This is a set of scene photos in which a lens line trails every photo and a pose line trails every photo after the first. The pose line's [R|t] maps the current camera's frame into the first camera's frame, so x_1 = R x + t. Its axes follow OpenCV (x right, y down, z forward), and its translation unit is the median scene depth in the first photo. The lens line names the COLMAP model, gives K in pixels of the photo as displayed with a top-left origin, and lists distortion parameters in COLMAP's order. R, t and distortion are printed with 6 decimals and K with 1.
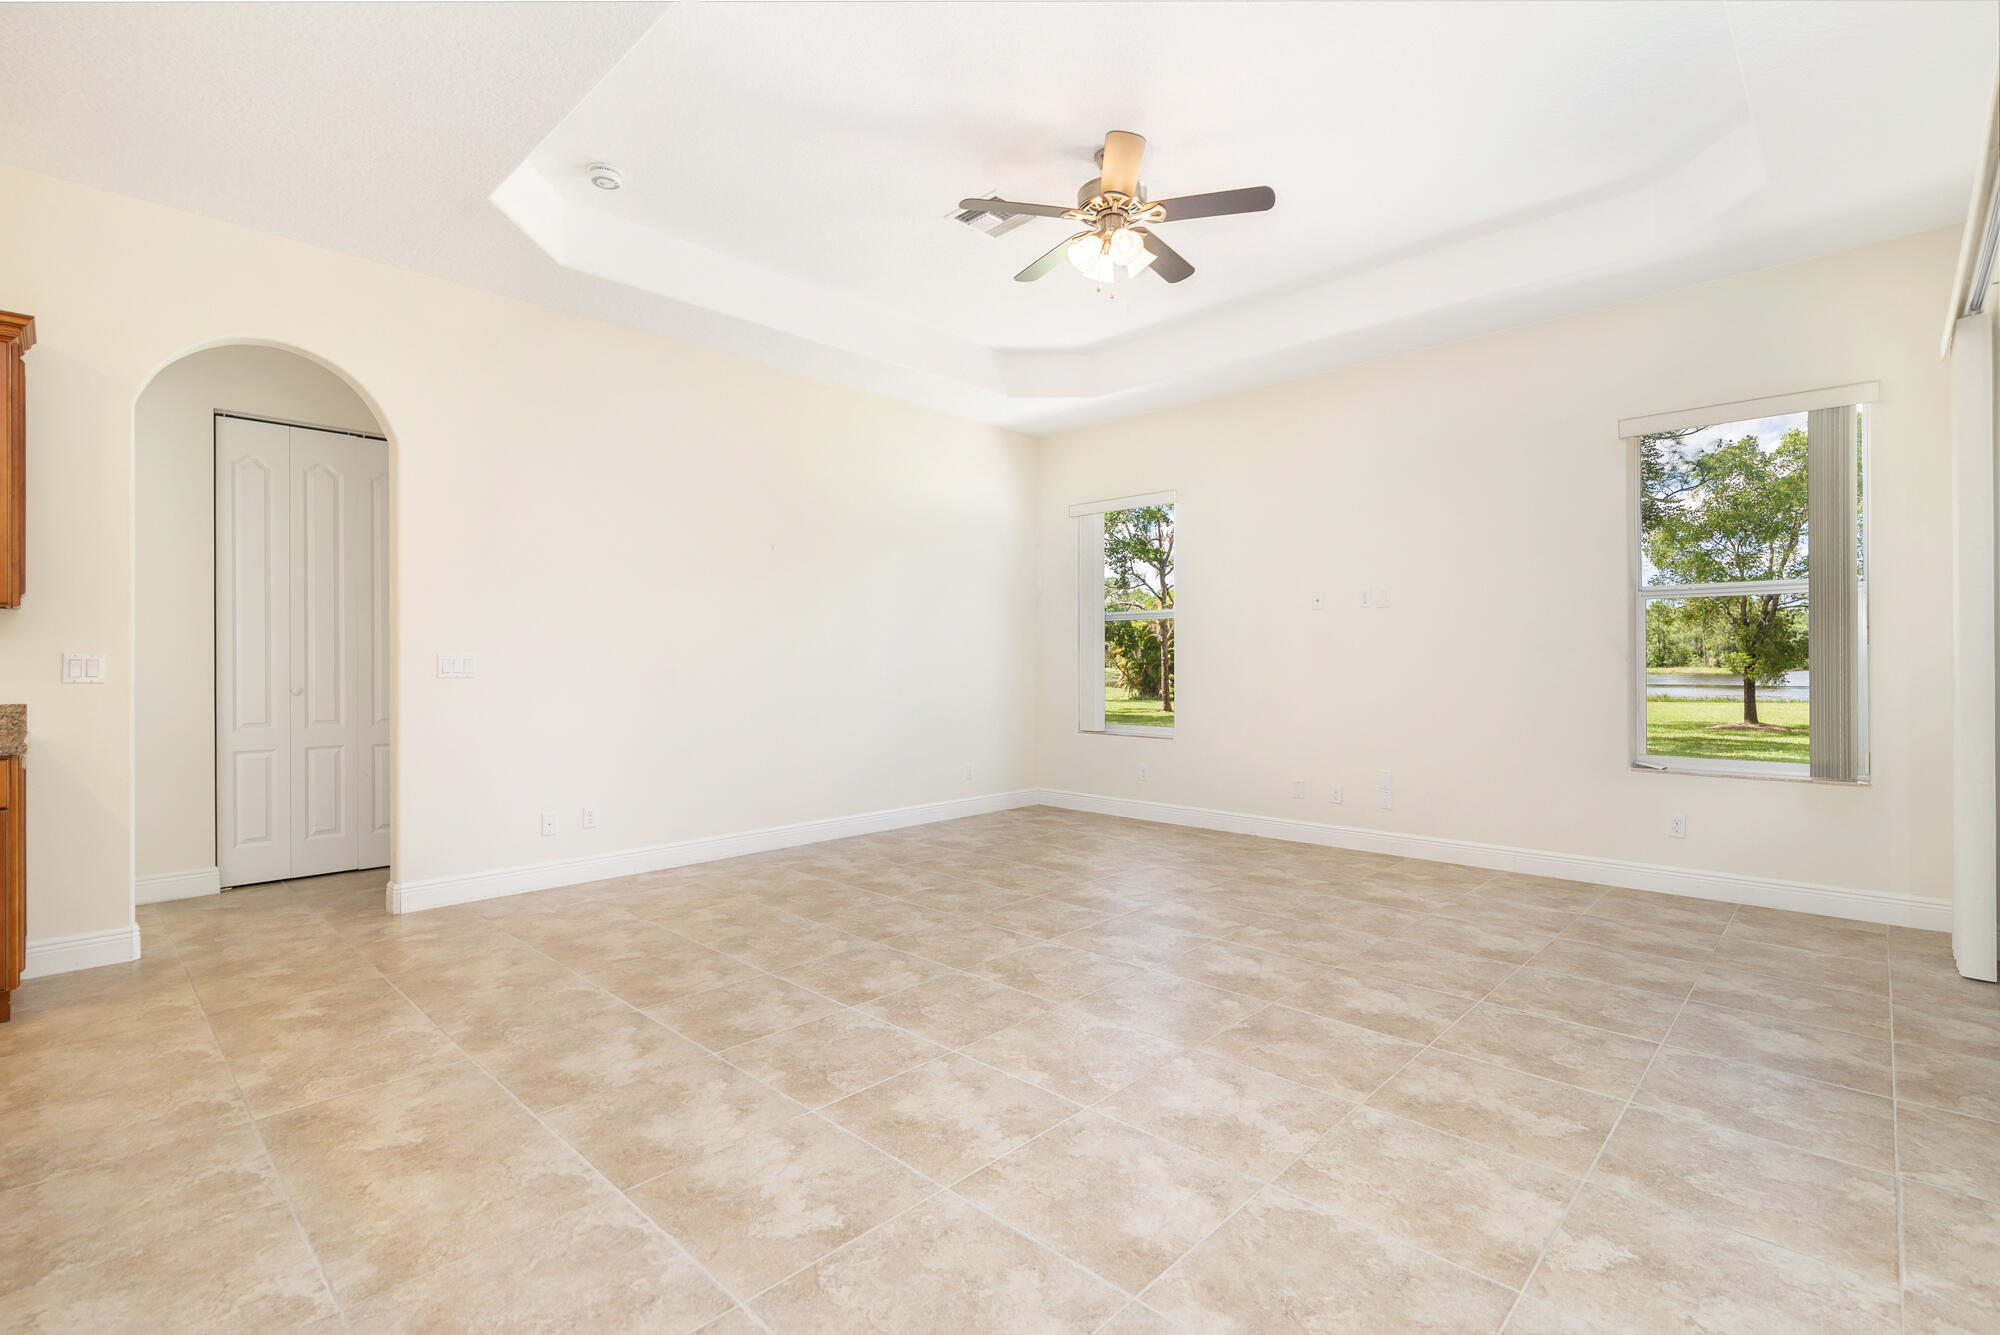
lens RADIAL K [[919.0, 0, 995.3], [0, 919.0, 657.8], [0, 0, 1]] dist [0.001193, -0.001066]
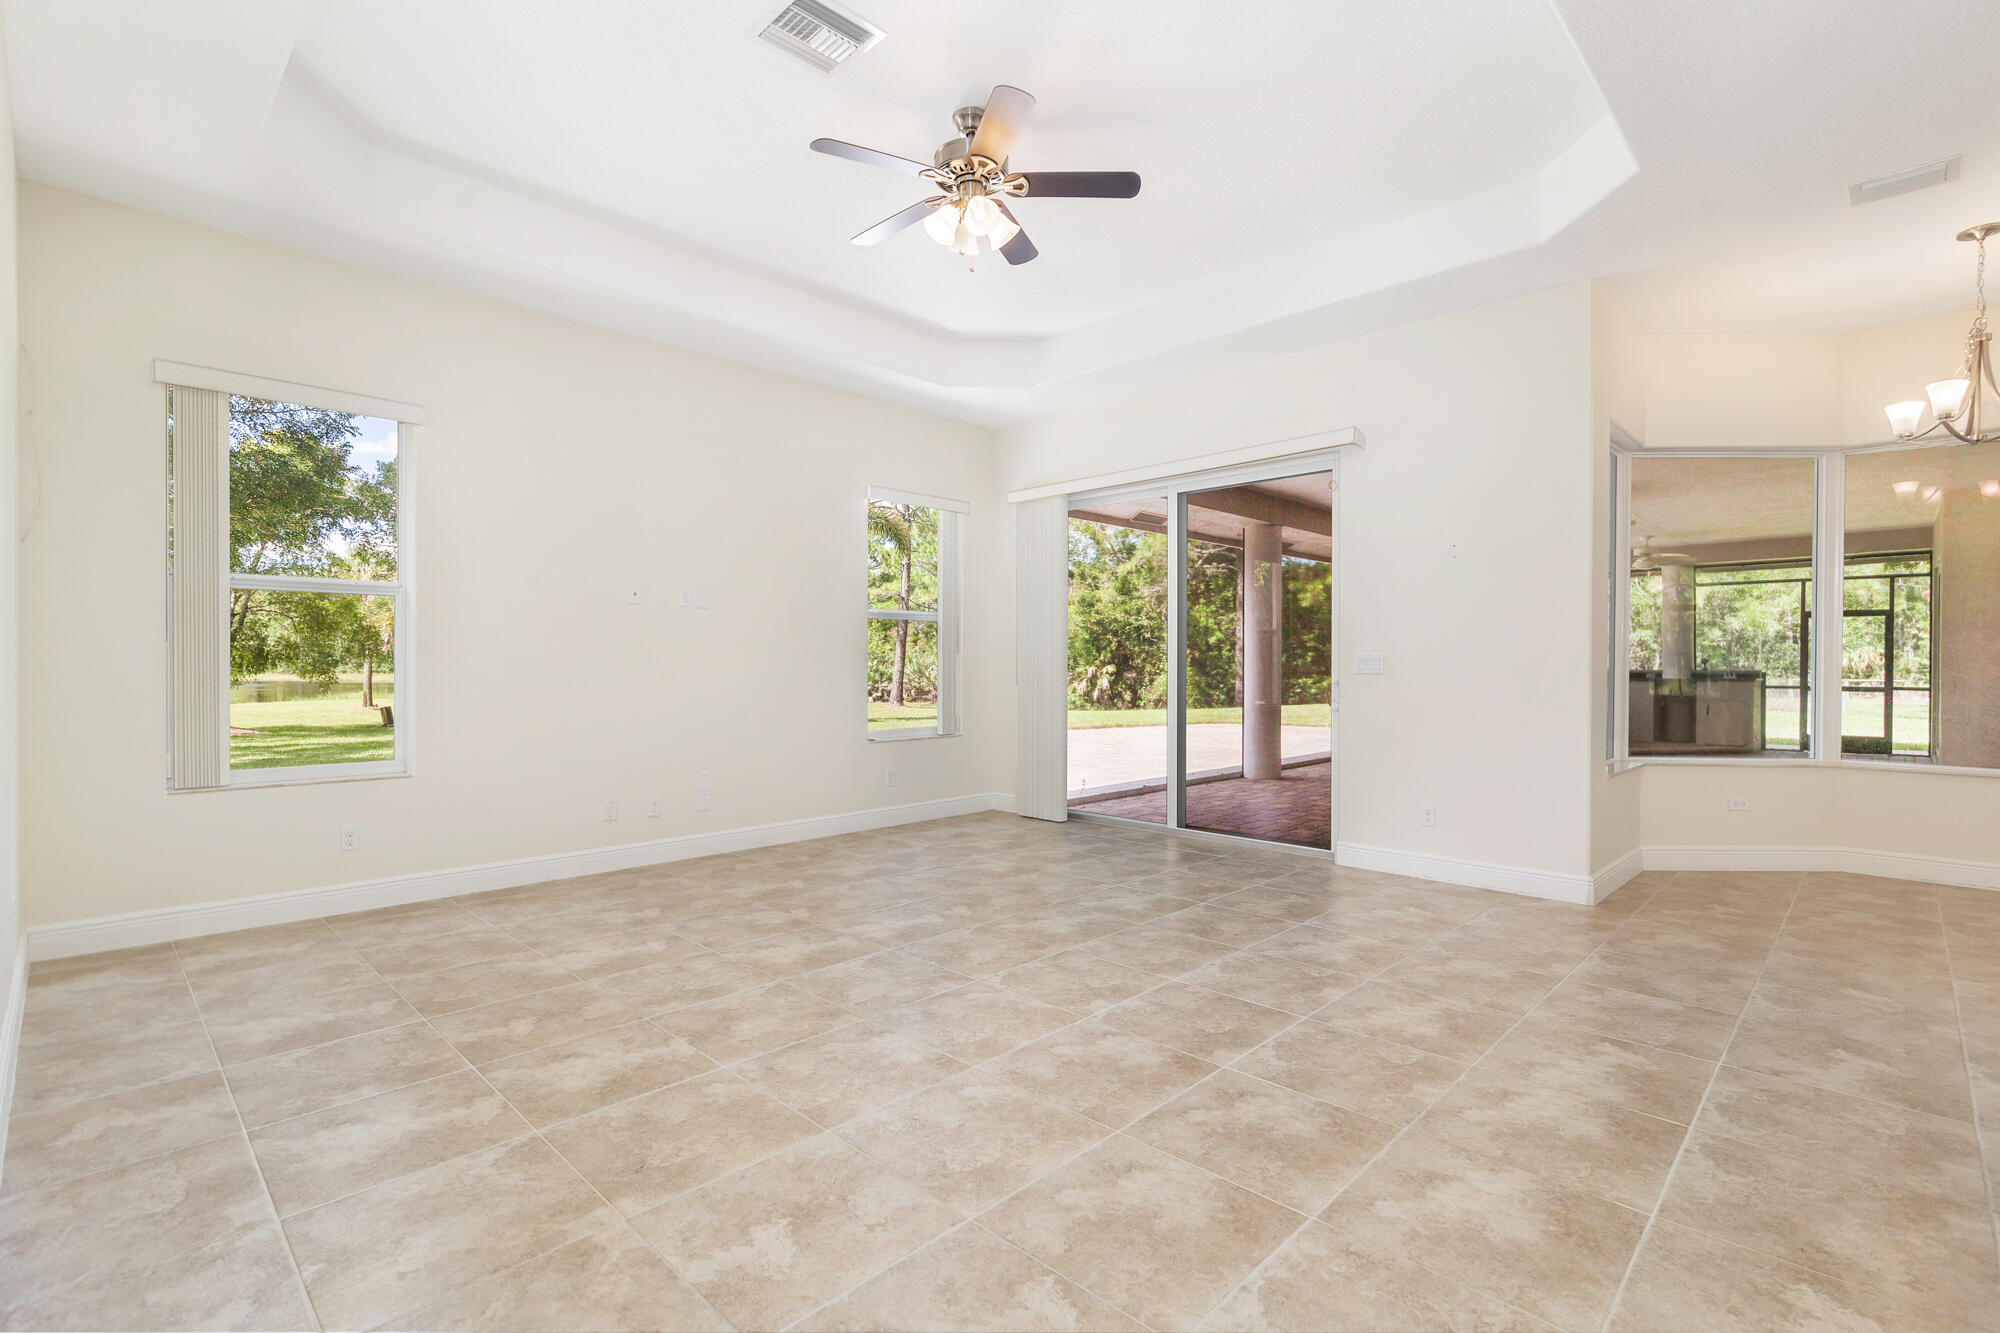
lens RADIAL K [[919.0, 0, 1005.4], [0, 919.0, 654.0], [0, 0, 1]] dist [0.001193, -0.001066]
pose [[0.001776, 0.012558, 0.999920, -1.011970], [-0.005569, 0.999906, -0.012548, 0.012505], [-0.999983, -0.005546, 0.001846, 1.206687]]
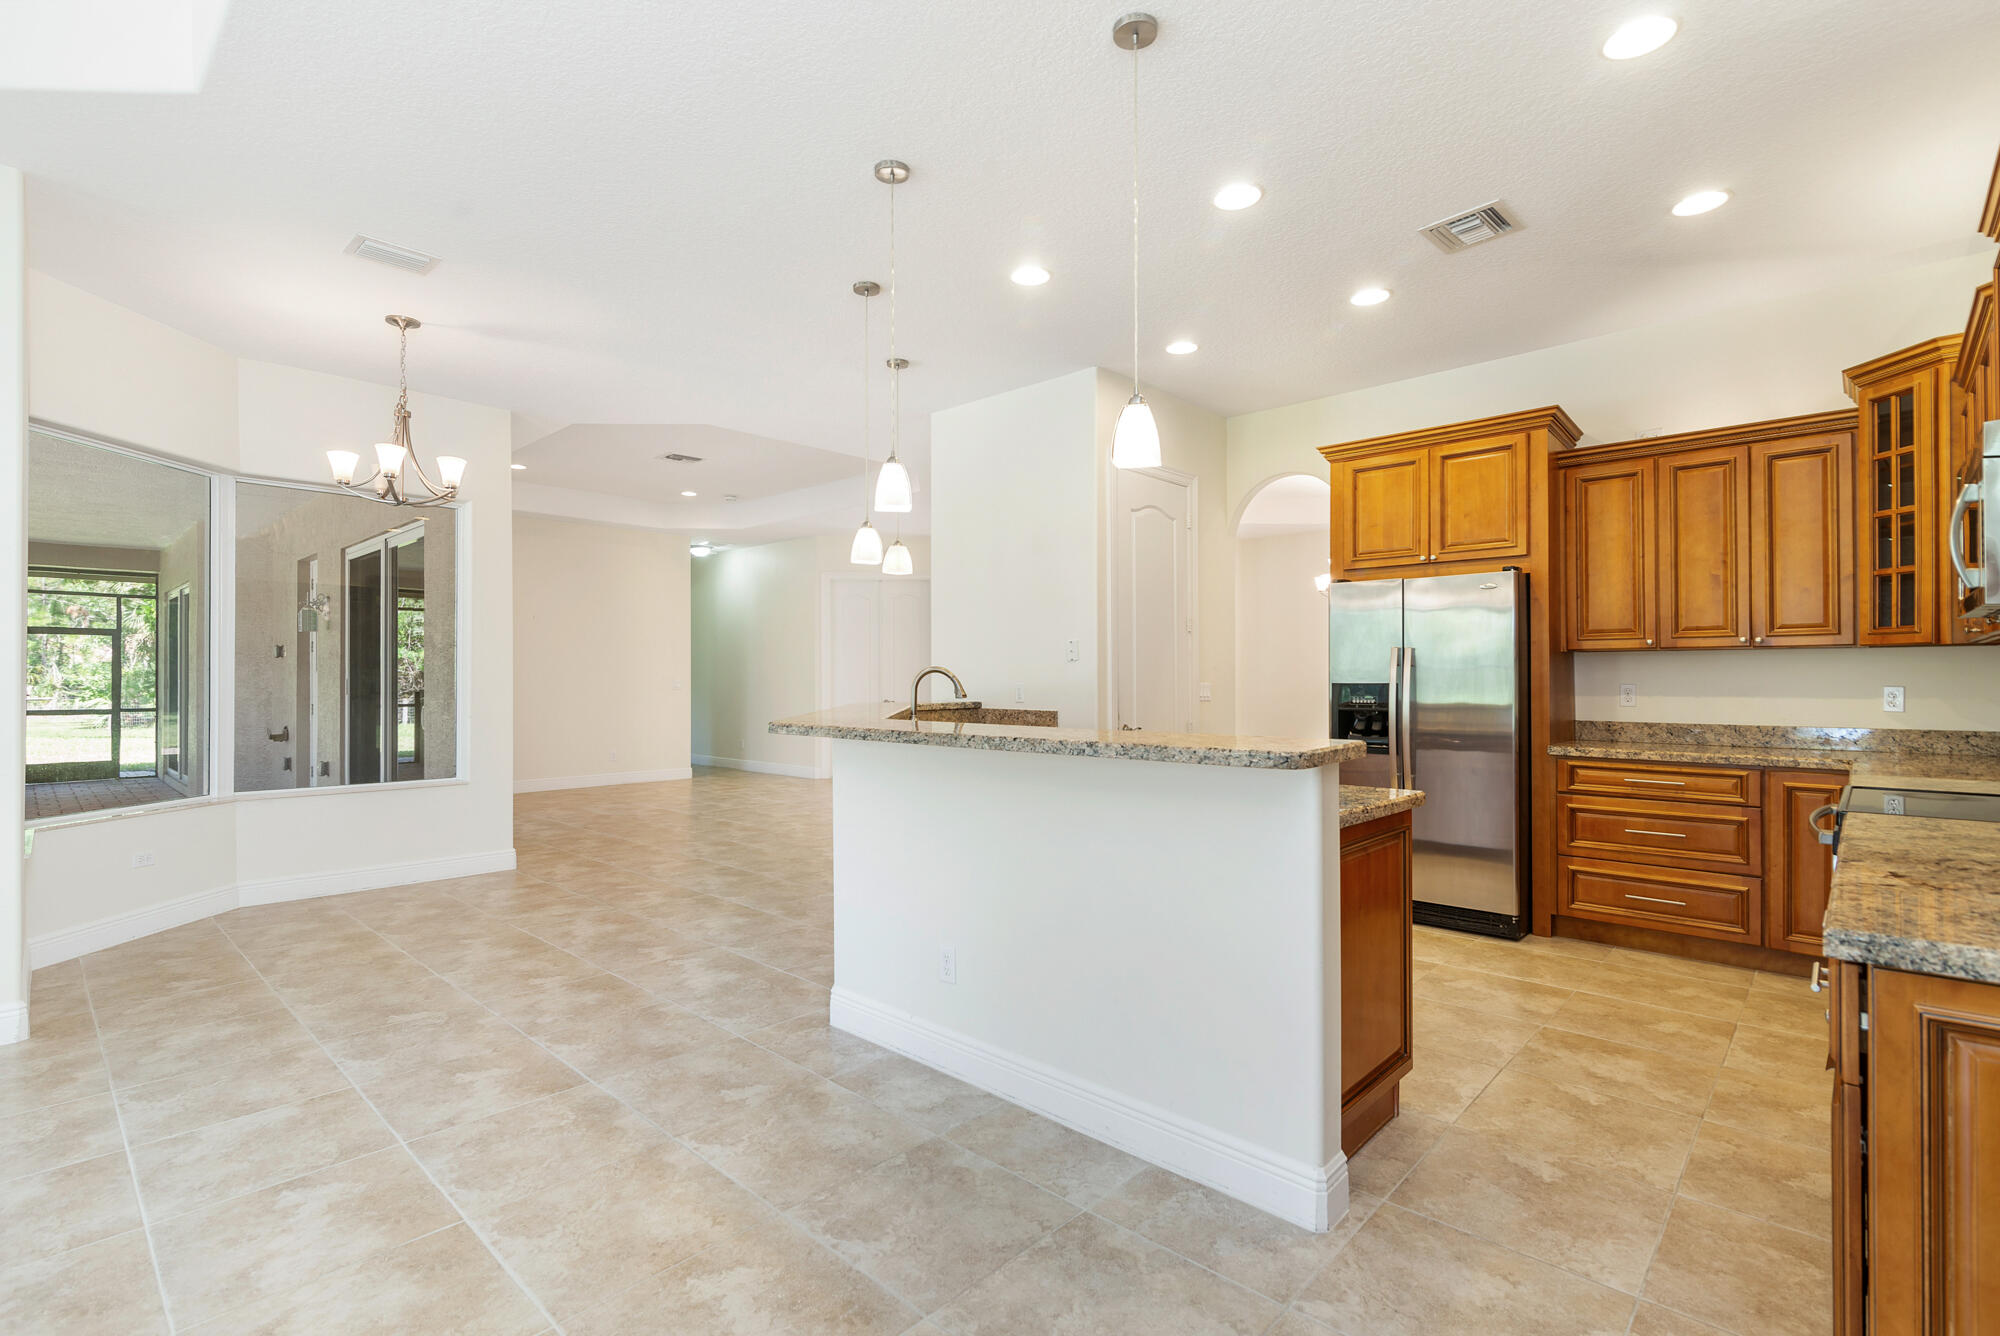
lens RADIAL K [[919.0, 0, 996.1], [0, 919.0, 674.8], [0, 0, 1]] dist [0.001193, -0.001066]
pose [[-0.999866, 0.004388, -0.015747, -0.652710], [0.004502, 0.999964, -0.007257, -0.018319], [0.015715, -0.007327, -0.999850, 1.348306]]
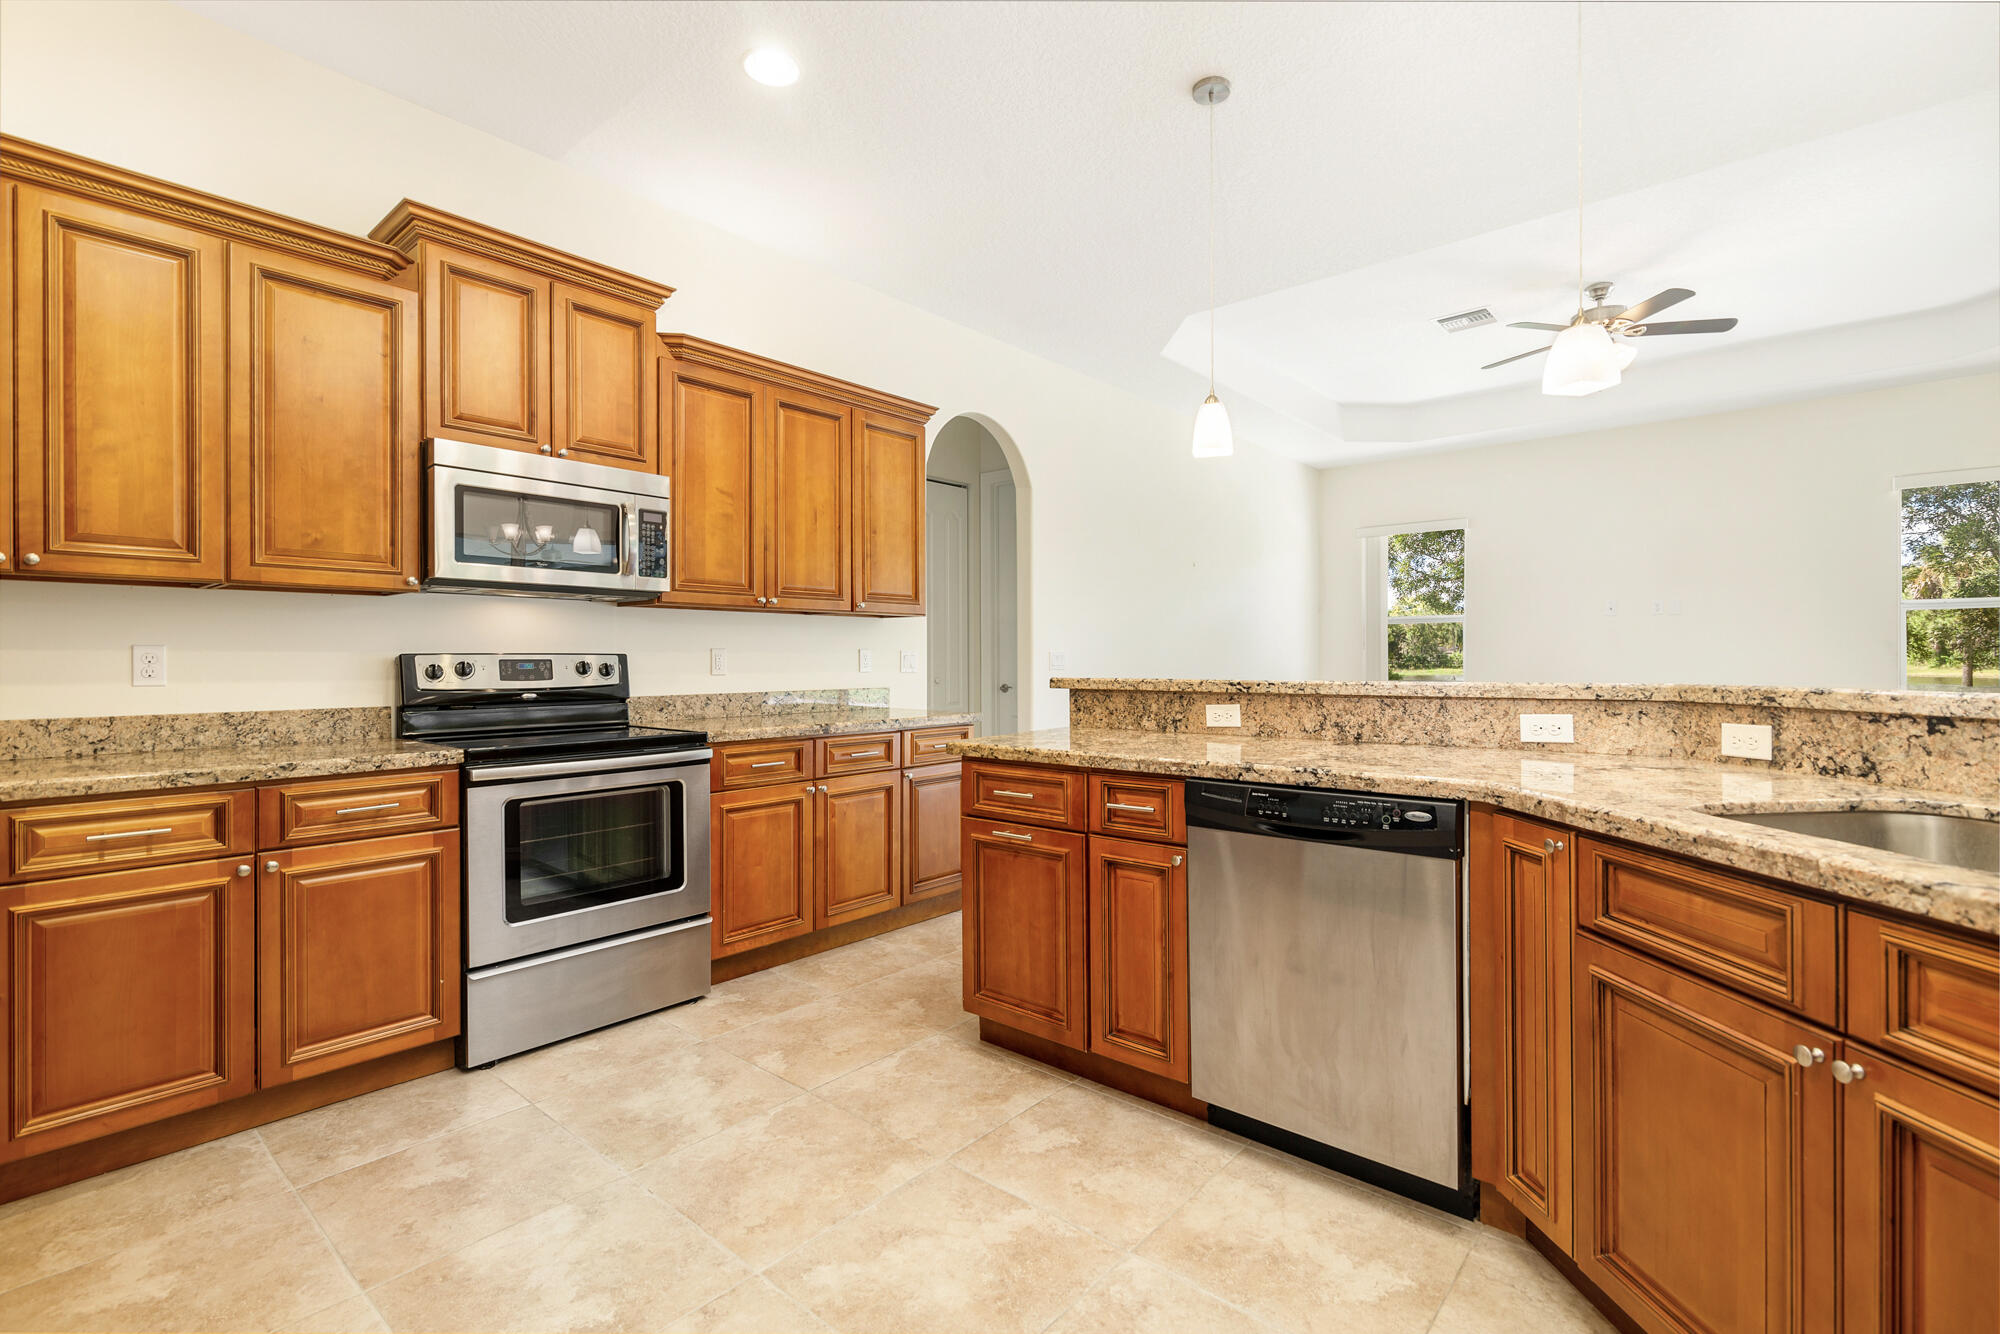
lens RADIAL K [[919.0, 0, 1002.0], [0, 919.0, 659.8], [0, 0, 1]] dist [0.001193, -0.001066]
pose [[0.997819, -0.002028, 0.065972, -1.074682], [0.001785, 0.999991, 0.003740, 0.004661], [-0.065979, -0.003614, 0.997814, -0.410110]]
